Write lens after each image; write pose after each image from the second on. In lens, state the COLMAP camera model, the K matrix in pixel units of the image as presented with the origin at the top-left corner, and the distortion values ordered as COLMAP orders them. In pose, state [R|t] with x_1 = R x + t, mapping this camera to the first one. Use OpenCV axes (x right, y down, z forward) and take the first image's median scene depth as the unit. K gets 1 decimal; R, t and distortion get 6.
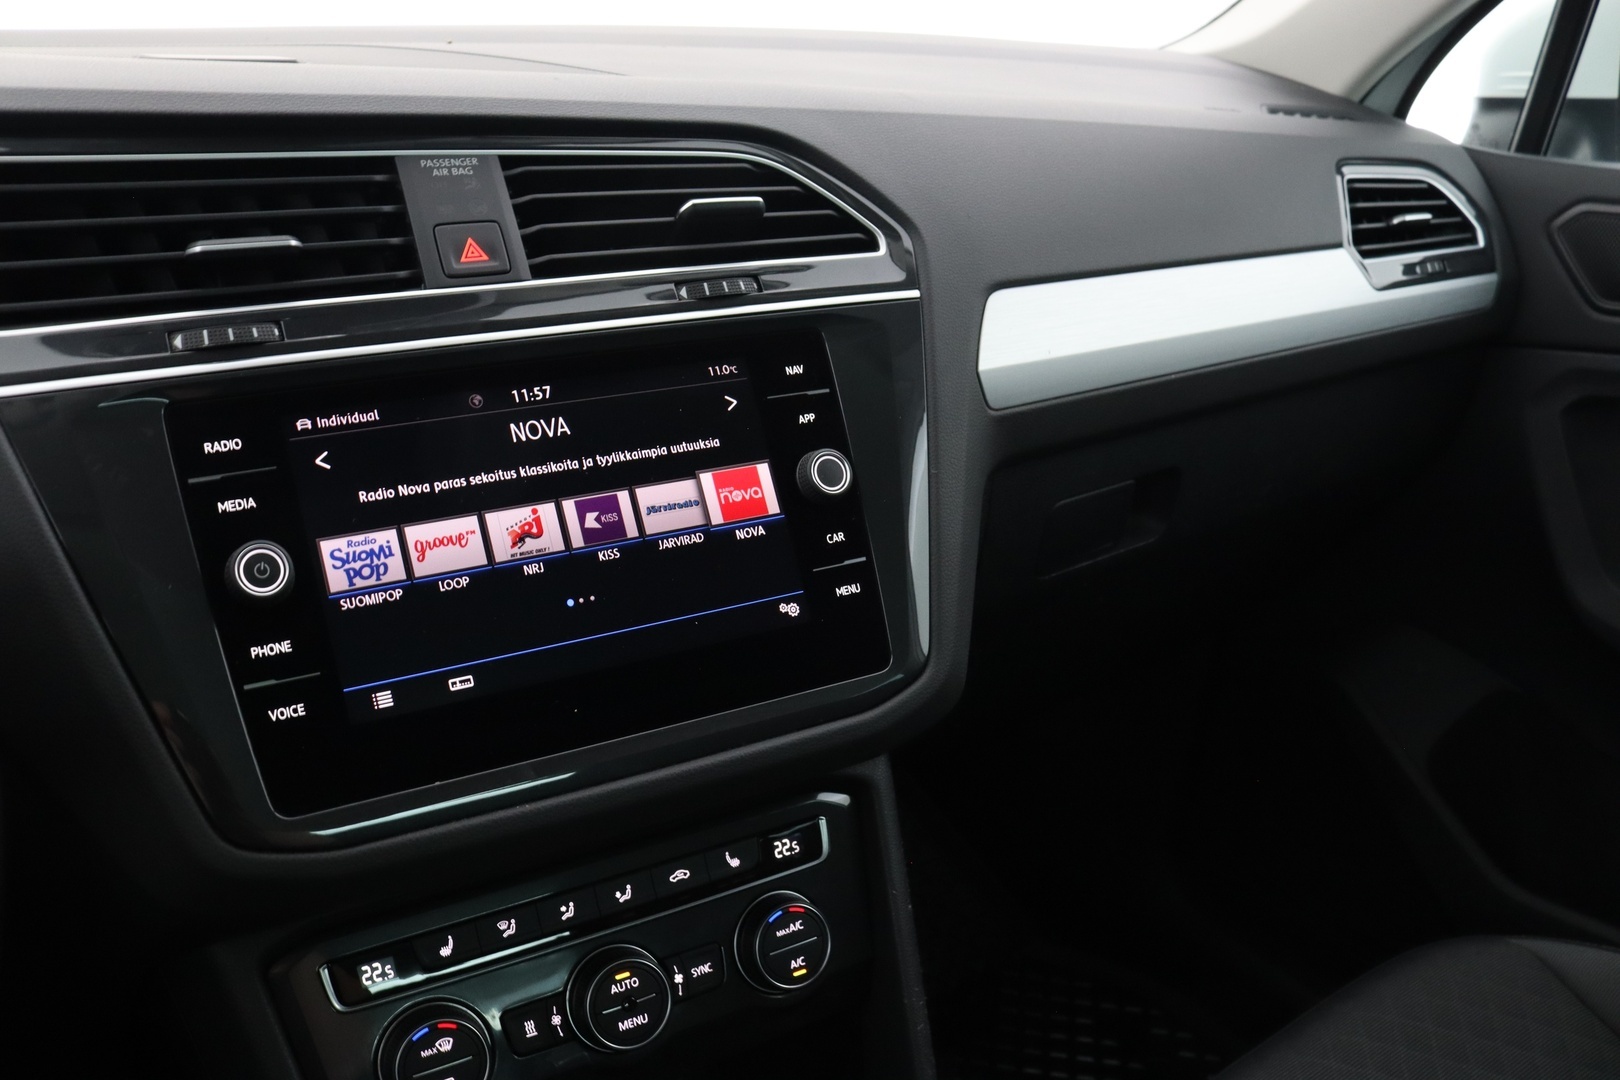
lens RADIAL K [[1445.9, 0, 810.3], [0, 1445.9, 540.0], [0, 0, 1]] dist [-0.150094, 0.086932]
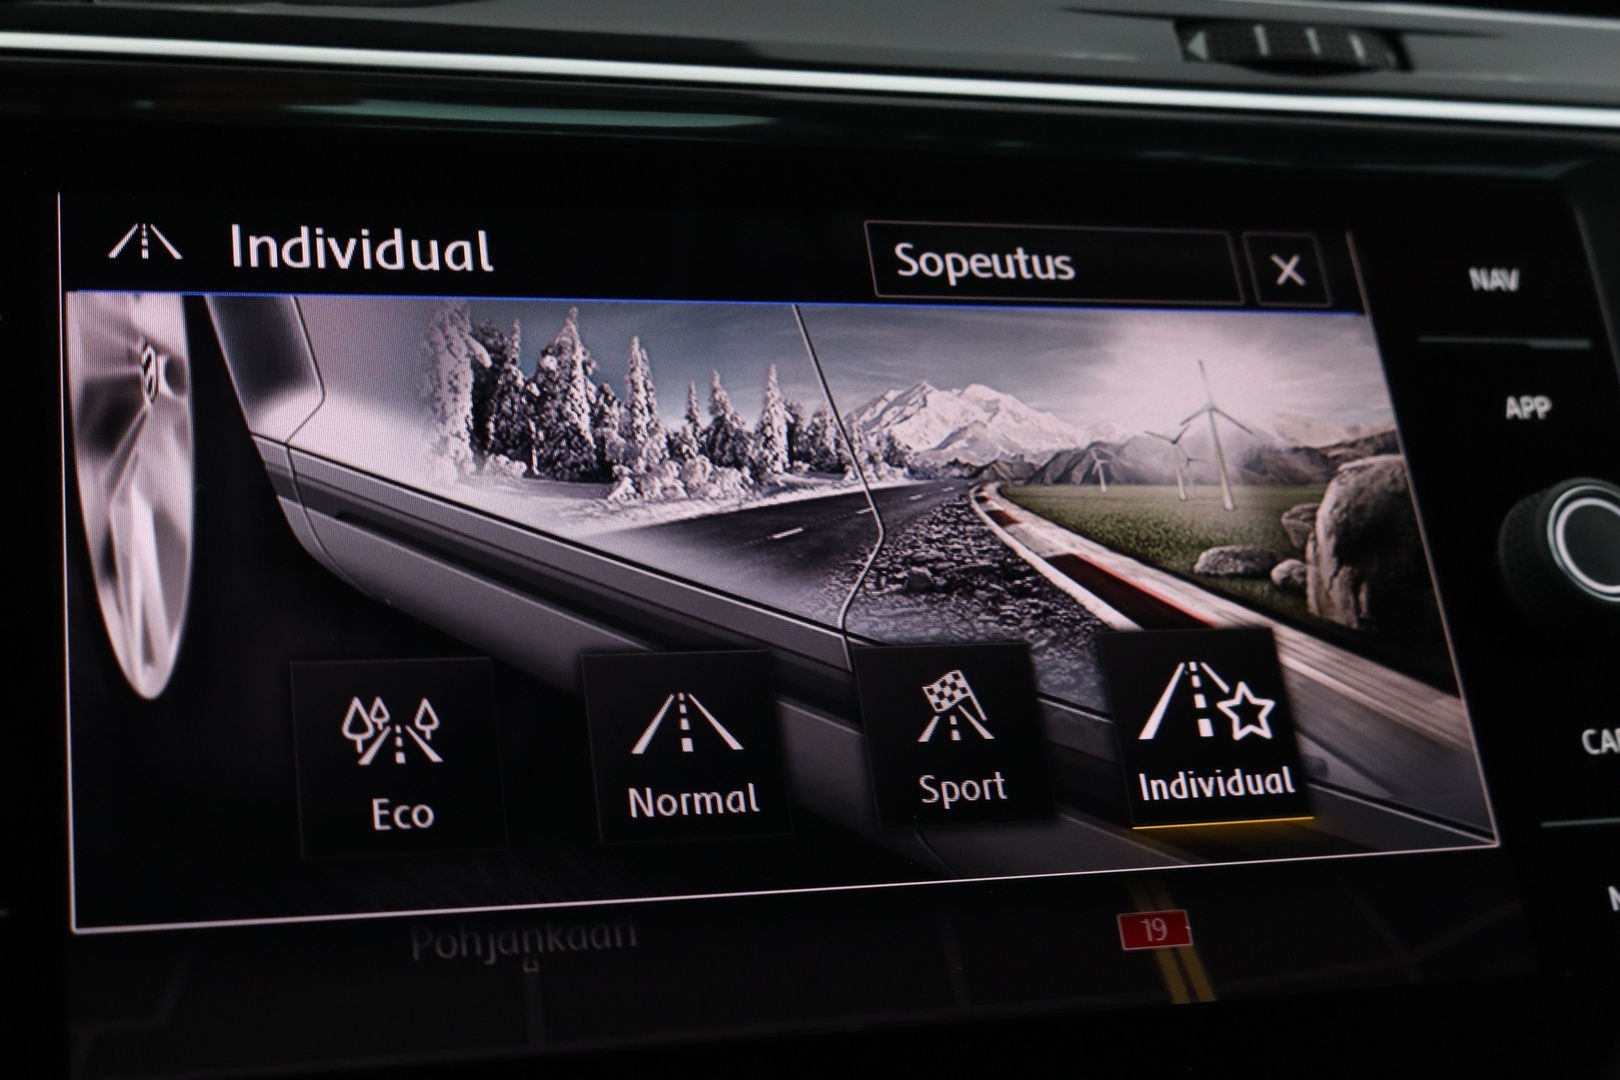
lens RADIAL K [[2413.2, 0, 800.8], [0, 2413.2, 500.8], [0, 0, 1]] dist [-0.049817, 0.000000]
pose [[0.973141, 0.046333, -0.225499, -0.042928], [-0.097849, 0.969898, -0.222987, 0.089139], [0.208380, 0.239063, 0.948381, 0.420774]]
